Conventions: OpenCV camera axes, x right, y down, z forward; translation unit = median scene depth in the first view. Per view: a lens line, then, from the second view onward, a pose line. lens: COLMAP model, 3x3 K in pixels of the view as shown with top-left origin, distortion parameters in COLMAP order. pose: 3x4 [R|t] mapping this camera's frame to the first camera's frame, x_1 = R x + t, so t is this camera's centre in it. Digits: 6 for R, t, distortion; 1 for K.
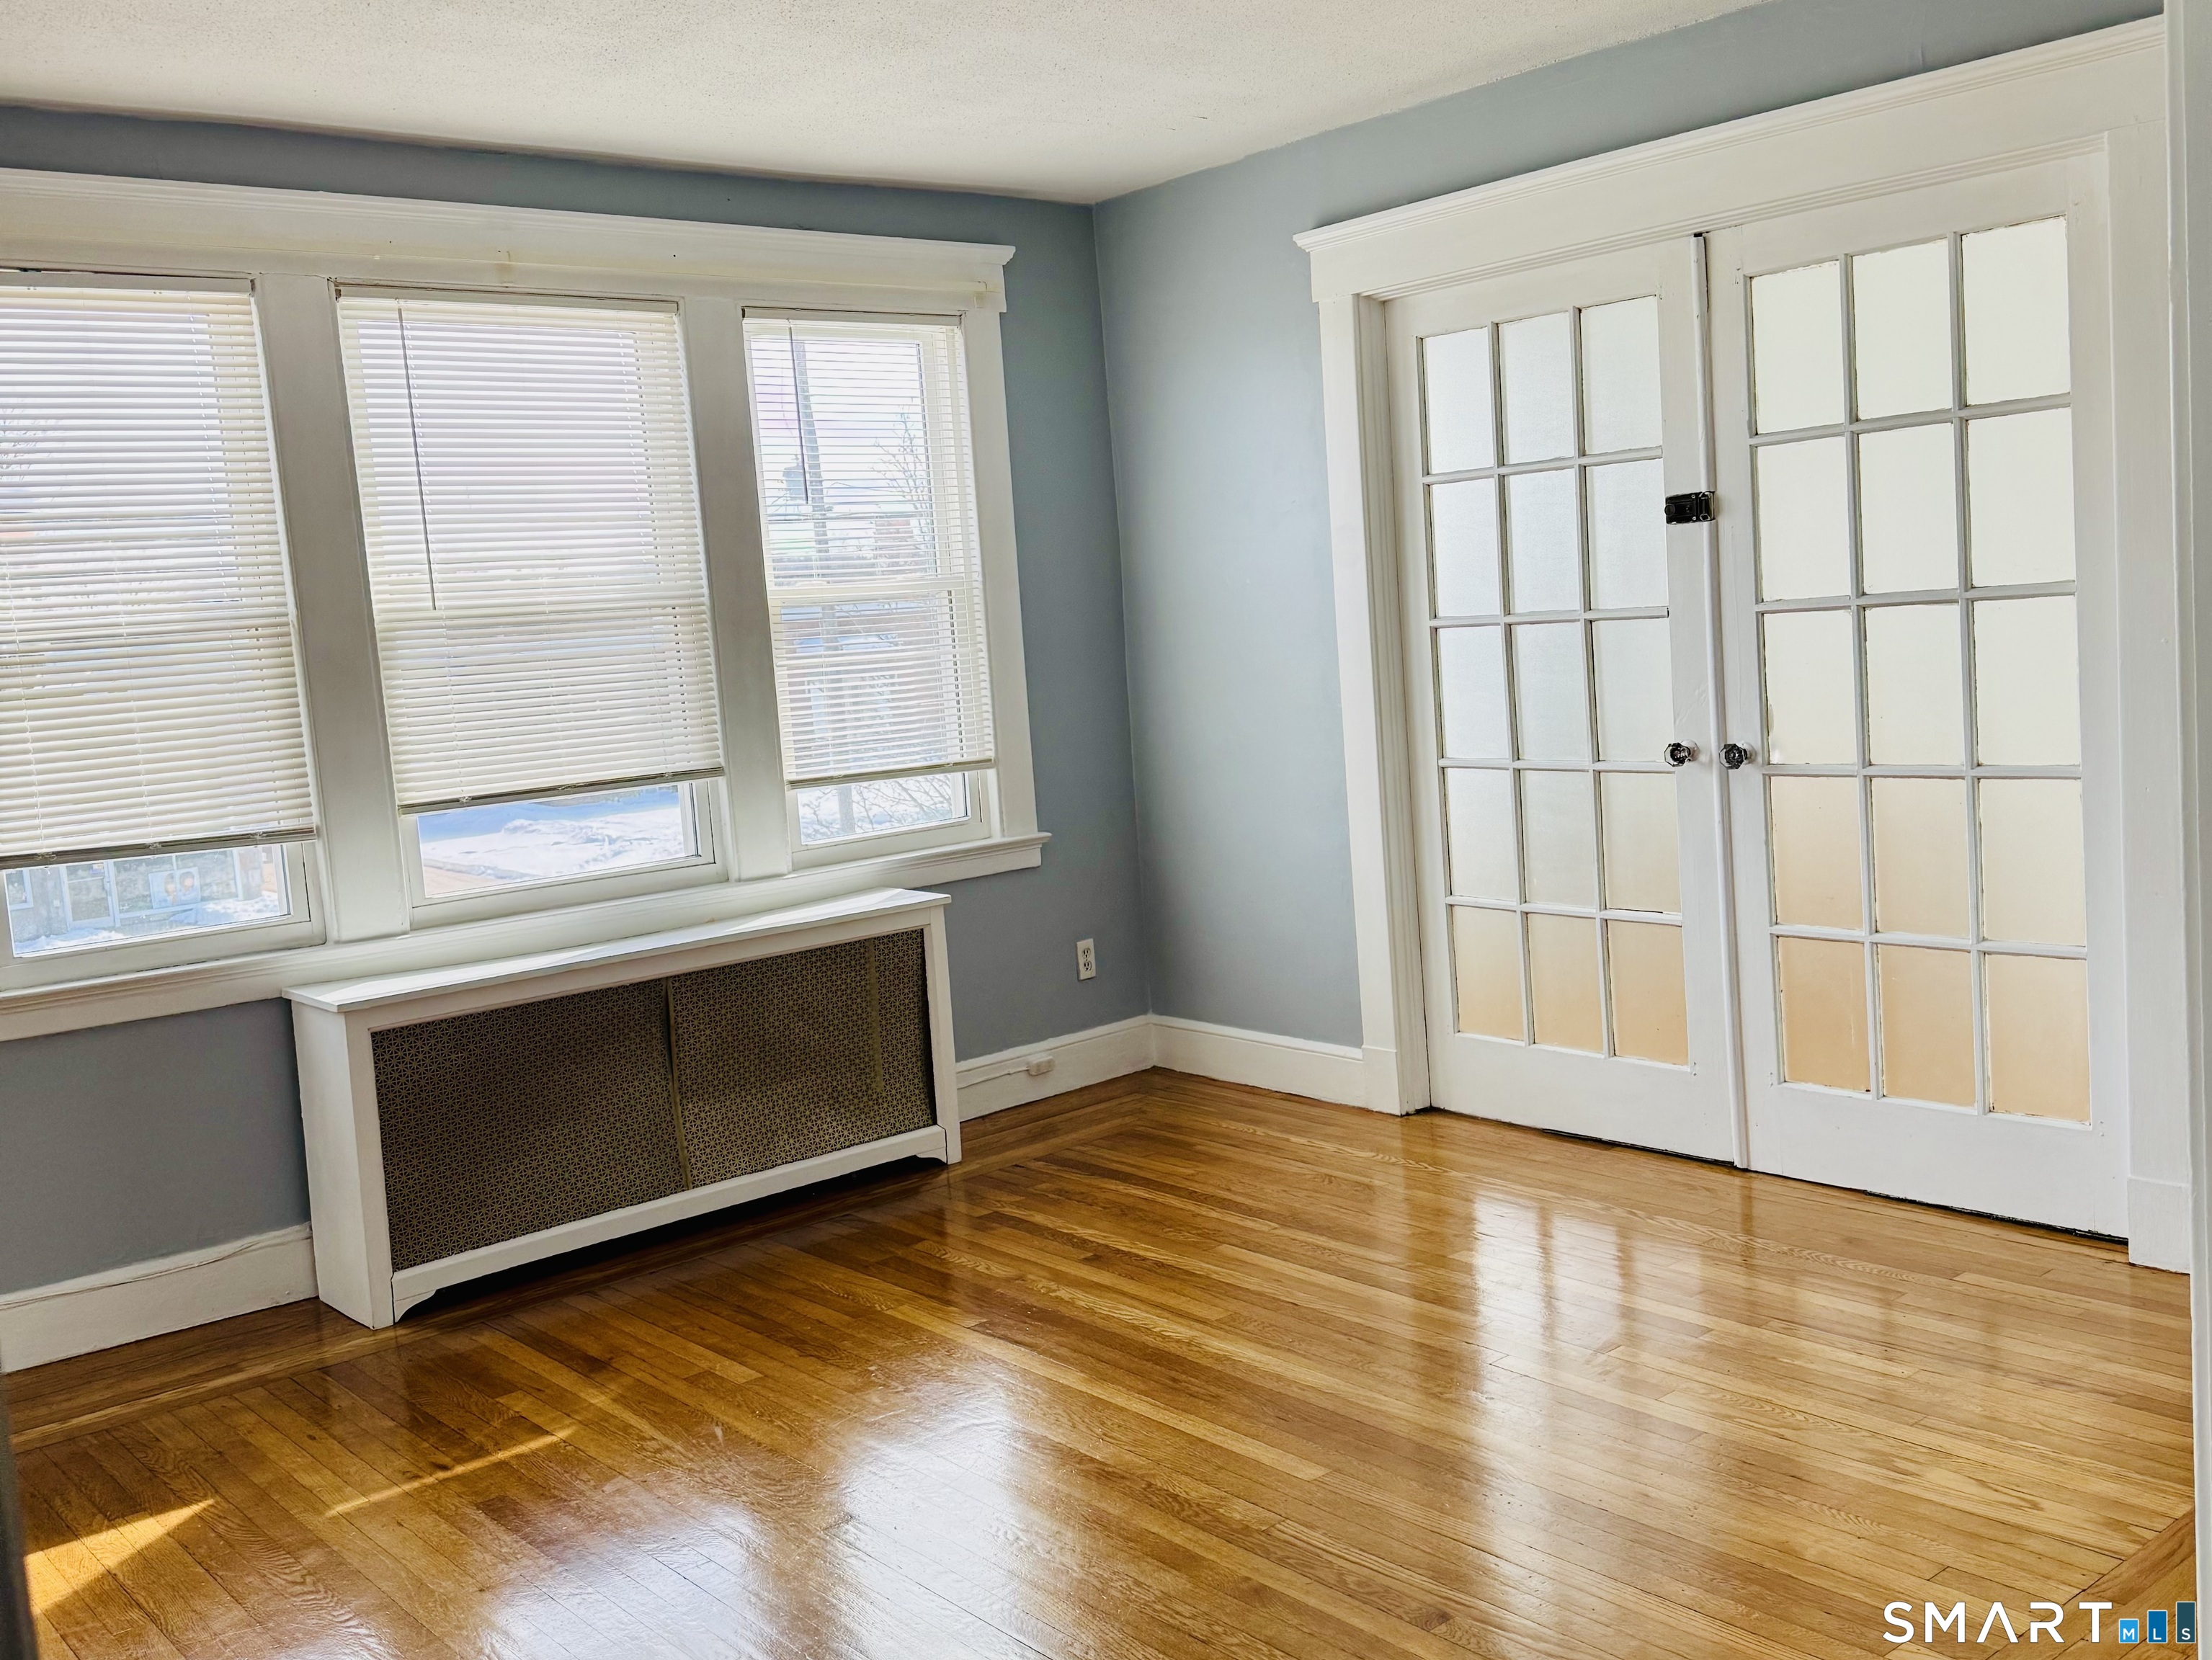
lens RADIAL K [[2048.1, 0, 1106.0], [0, 2048.1, 830.0], [0, 0, 1]] dist [0.162954, -0.358885]
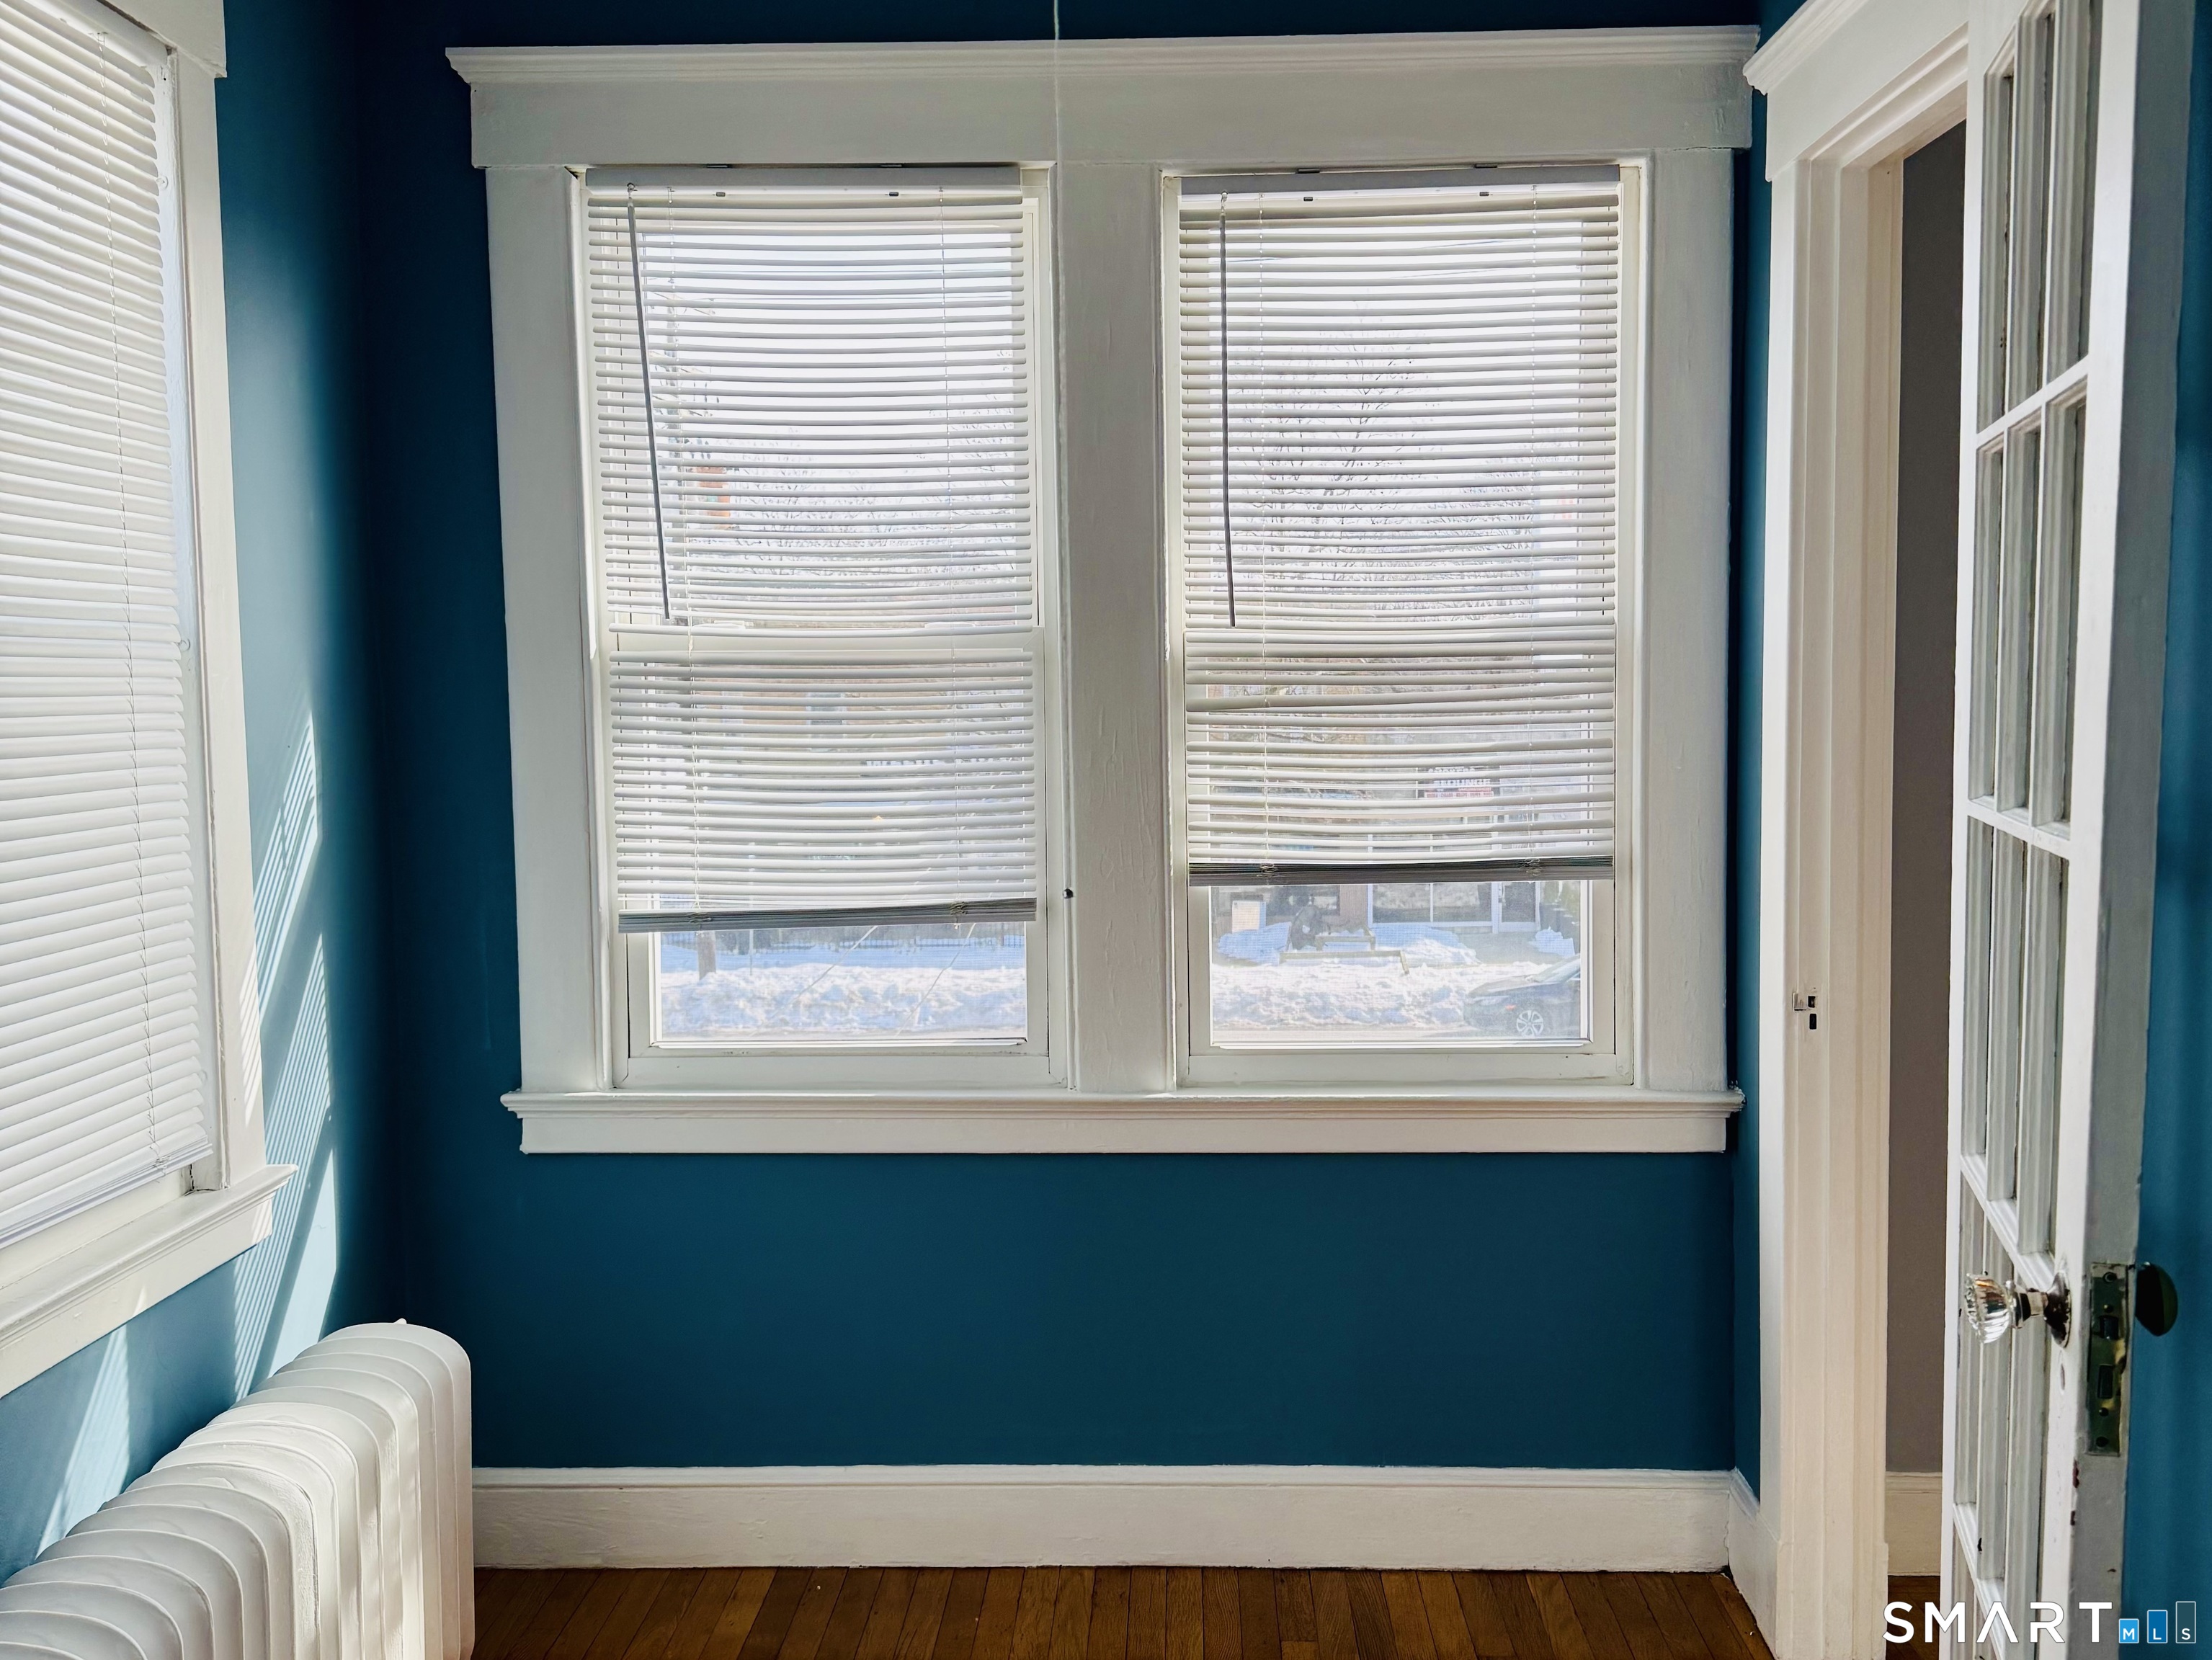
lens RADIAL K [[2048.1, 0, 1106.0], [0, 2048.1, 830.0], [0, 0, 1]] dist [0.162954, -0.358885]
pose [[0.738065, 0.113443, -0.665125, 0.236446], [-0.113921, 0.992564, 0.042876, -0.080623], [0.665043, 0.044127, 0.745500, 0.537771]]
